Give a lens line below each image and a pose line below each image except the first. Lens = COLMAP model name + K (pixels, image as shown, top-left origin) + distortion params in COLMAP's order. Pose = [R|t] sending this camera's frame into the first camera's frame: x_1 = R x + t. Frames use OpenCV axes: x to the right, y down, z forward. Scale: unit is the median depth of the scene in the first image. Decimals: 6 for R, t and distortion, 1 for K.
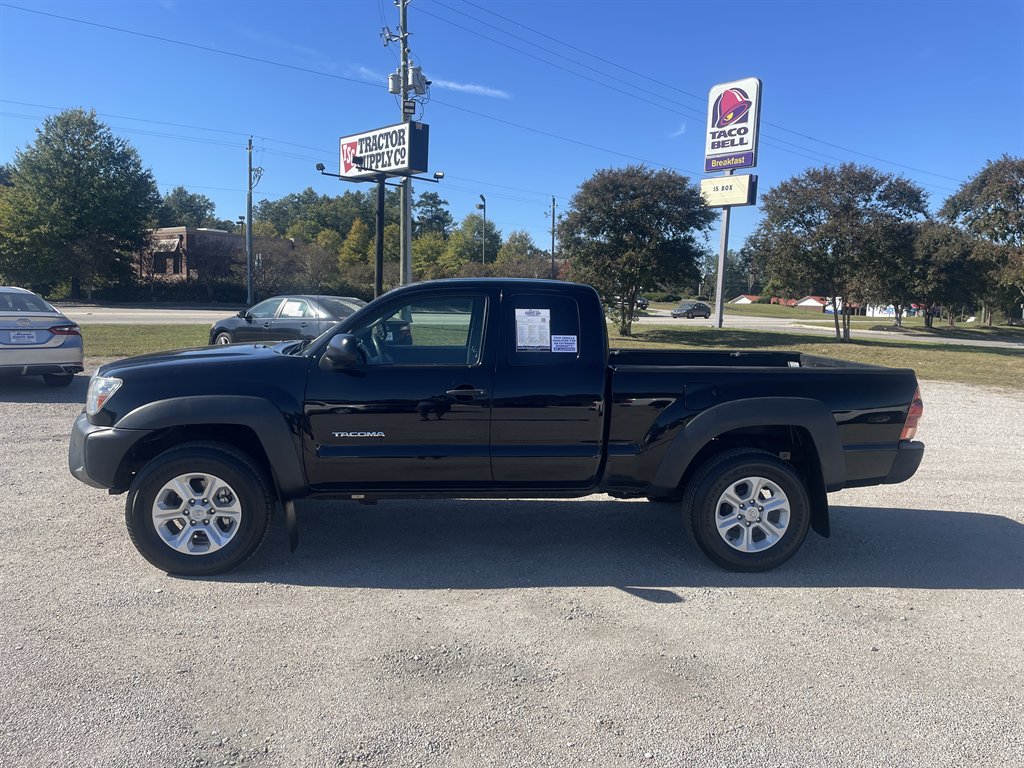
lens RADIAL K [[783.9, 0, 519.2], [0, 783.9, 387.0], [0, 0, 1]] dist [0.075455, -0.091611]
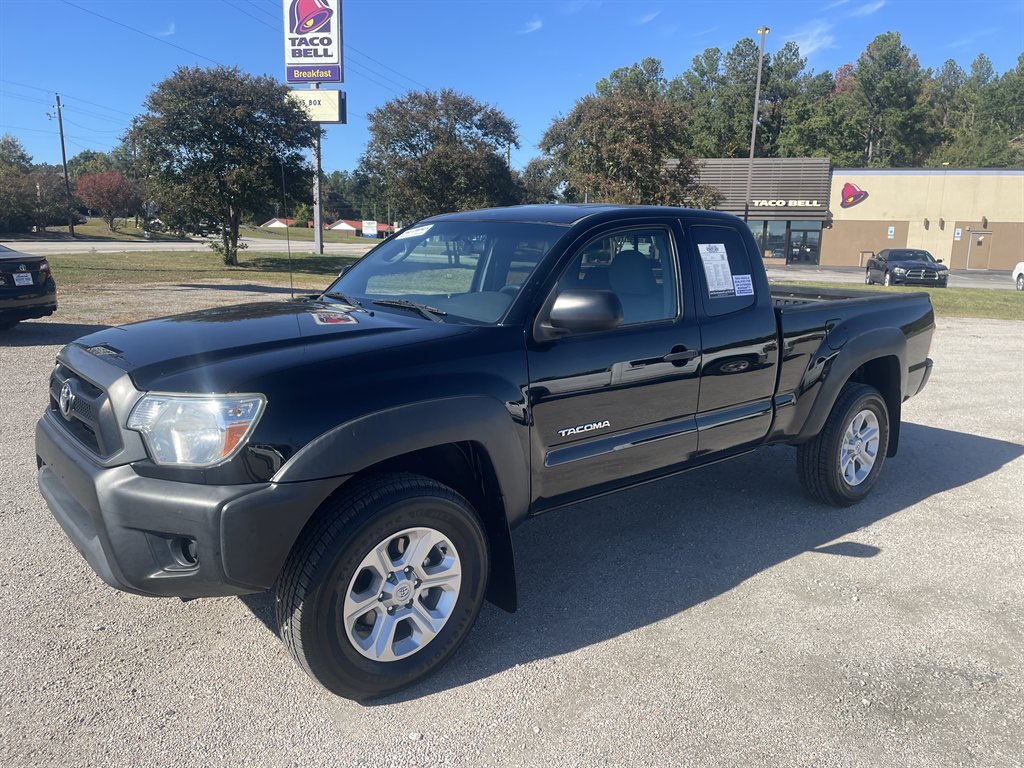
lens RADIAL K [[783.9, 0, 519.2], [0, 783.9, 387.0], [0, 0, 1]] dist [0.075455, -0.091611]
pose [[0.819620, -0.120500, 0.560092, -0.114596], [0.066933, 0.991076, 0.115275, -0.011088], [-0.568984, -0.056993, 0.820371, 0.079824]]
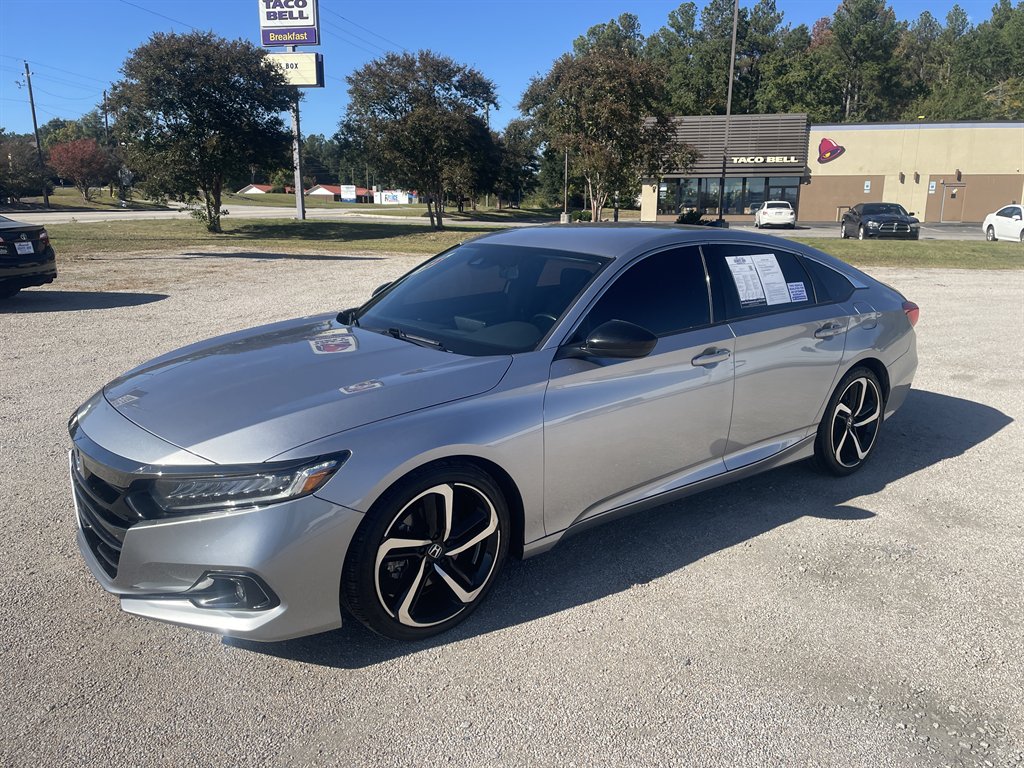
lens RADIAL K [[787.7, 0, 523.4], [0, 787.7, 384.2], [0, 0, 1]] dist [0.070054, -0.085232]
pose [[0.801897, -0.164422, 0.574393, -0.129765], [0.088228, 0.983435, 0.158339, -0.008710], [-0.590912, -0.076294, 0.803120, 0.061821]]
